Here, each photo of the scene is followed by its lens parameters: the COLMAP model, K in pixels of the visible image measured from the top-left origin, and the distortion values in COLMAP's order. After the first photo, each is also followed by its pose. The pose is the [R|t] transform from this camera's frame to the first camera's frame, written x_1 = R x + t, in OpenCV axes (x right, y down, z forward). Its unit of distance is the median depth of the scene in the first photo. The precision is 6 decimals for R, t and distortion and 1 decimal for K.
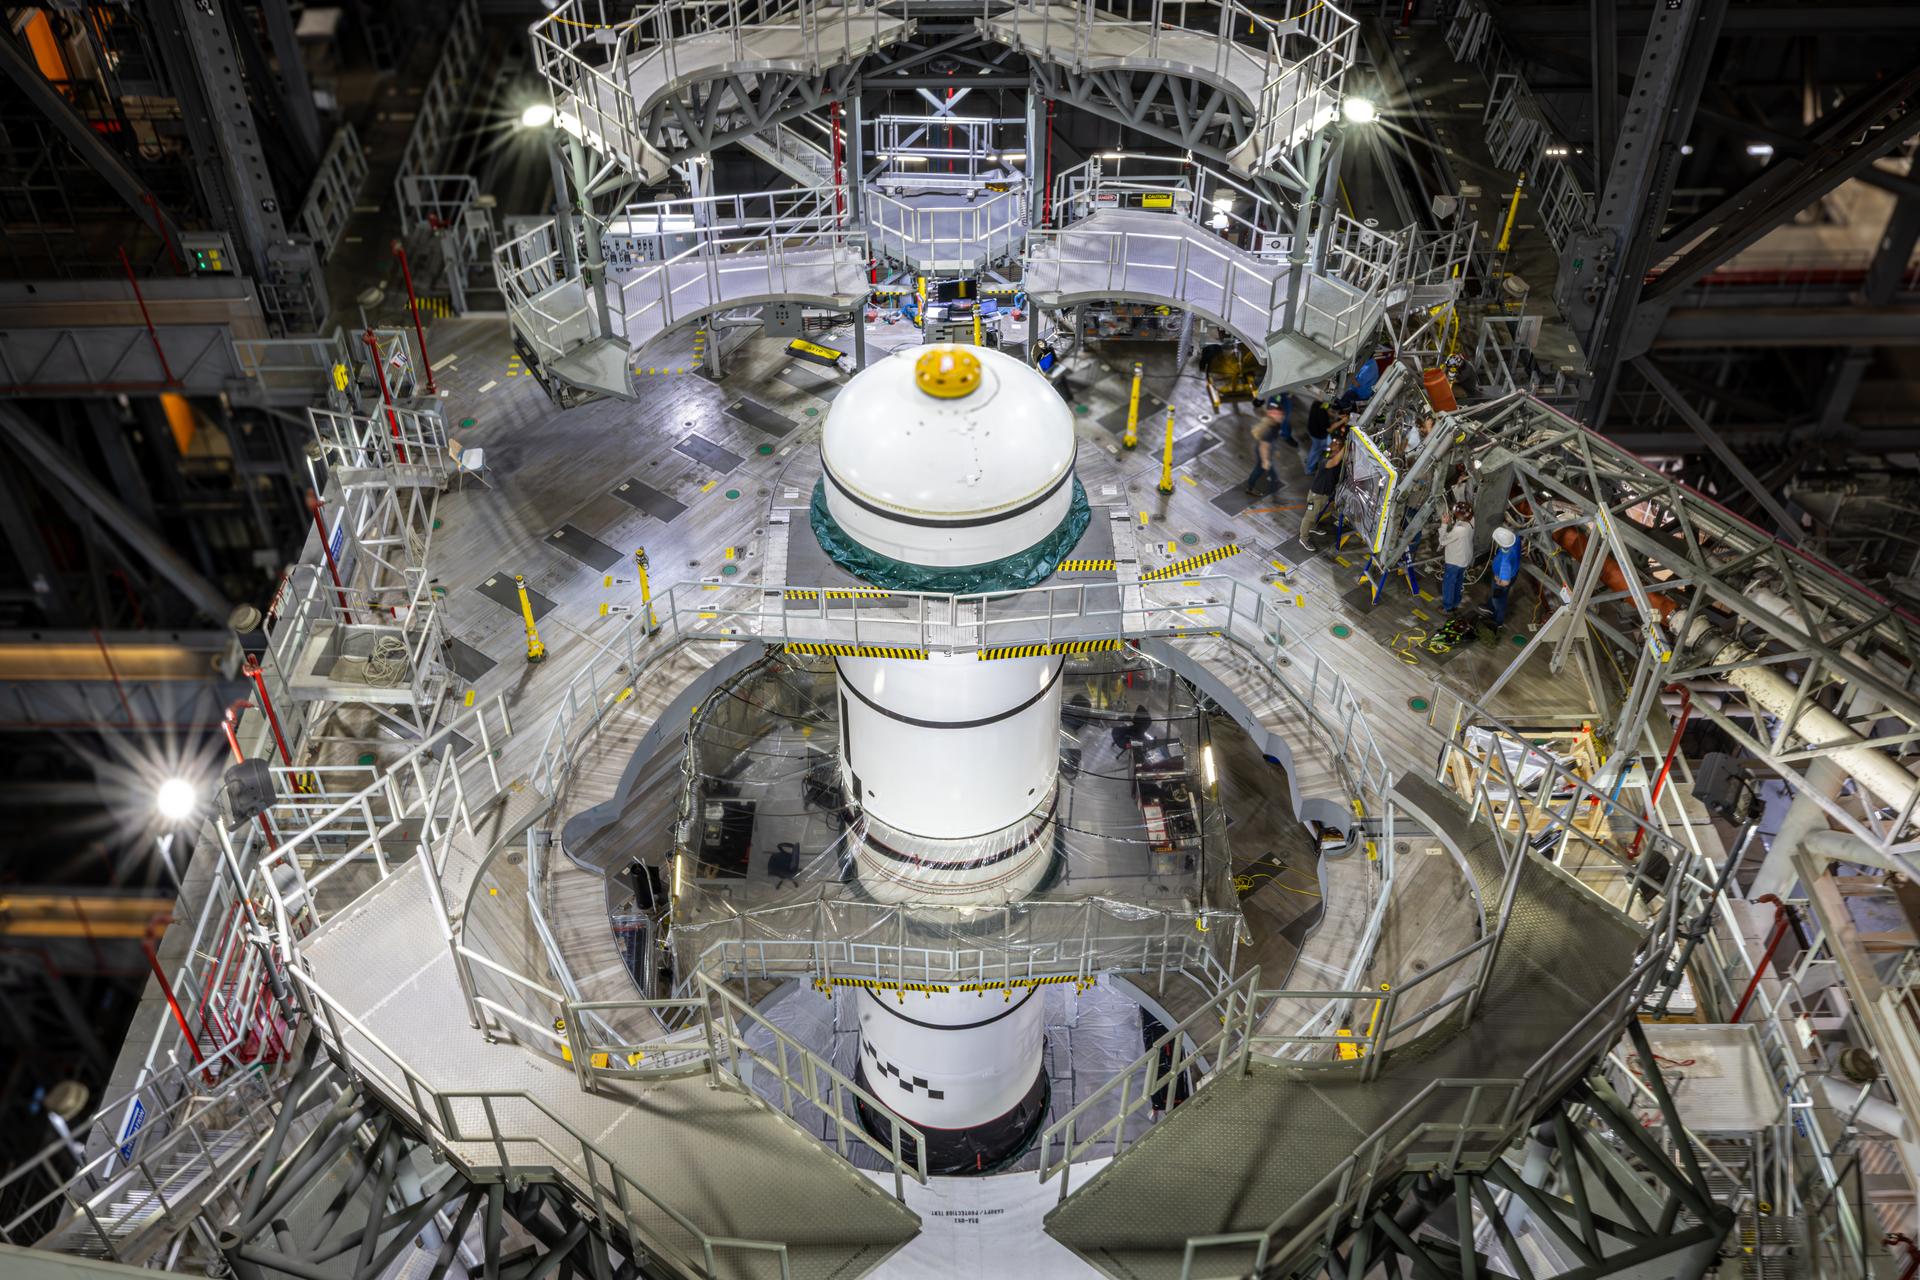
lens RADIAL K [[1936.9, 0, 918.5], [0, 1936.9, 640.5], [0, 0, 1]] dist [-0.004788, 0.006906]
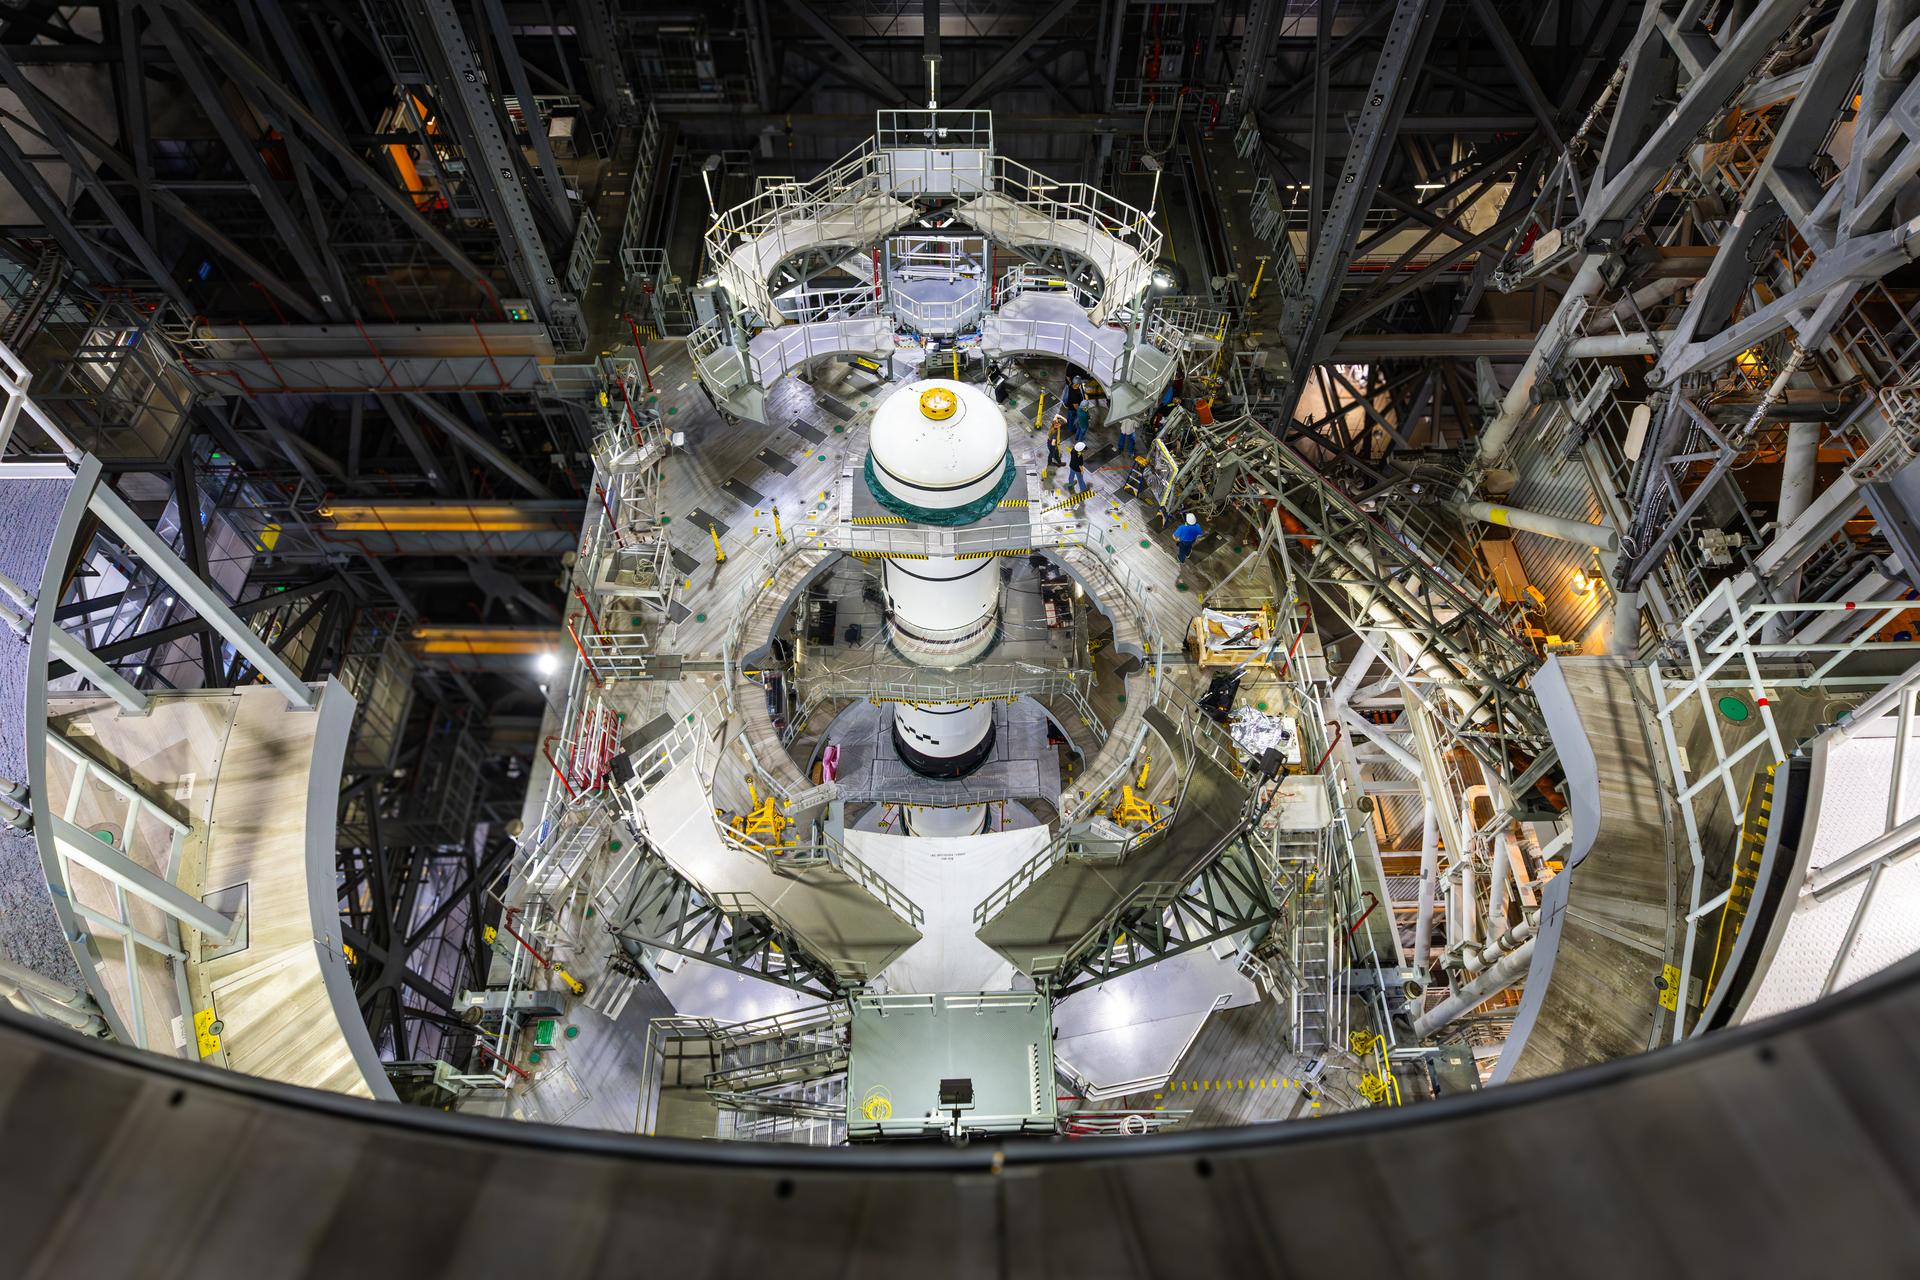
lens RADIAL K [[1193.0, 0, 960.0], [0, 1193.0, 640.0], [0, 0, 1]] dist [0.000911, 0.000673]
pose [[0.999678, -0.005935, 0.024653, 0.006477], [-0.000220, 0.970158, 0.242475, -0.188372], [-0.025356, -0.242403, 0.969844, -0.147934]]
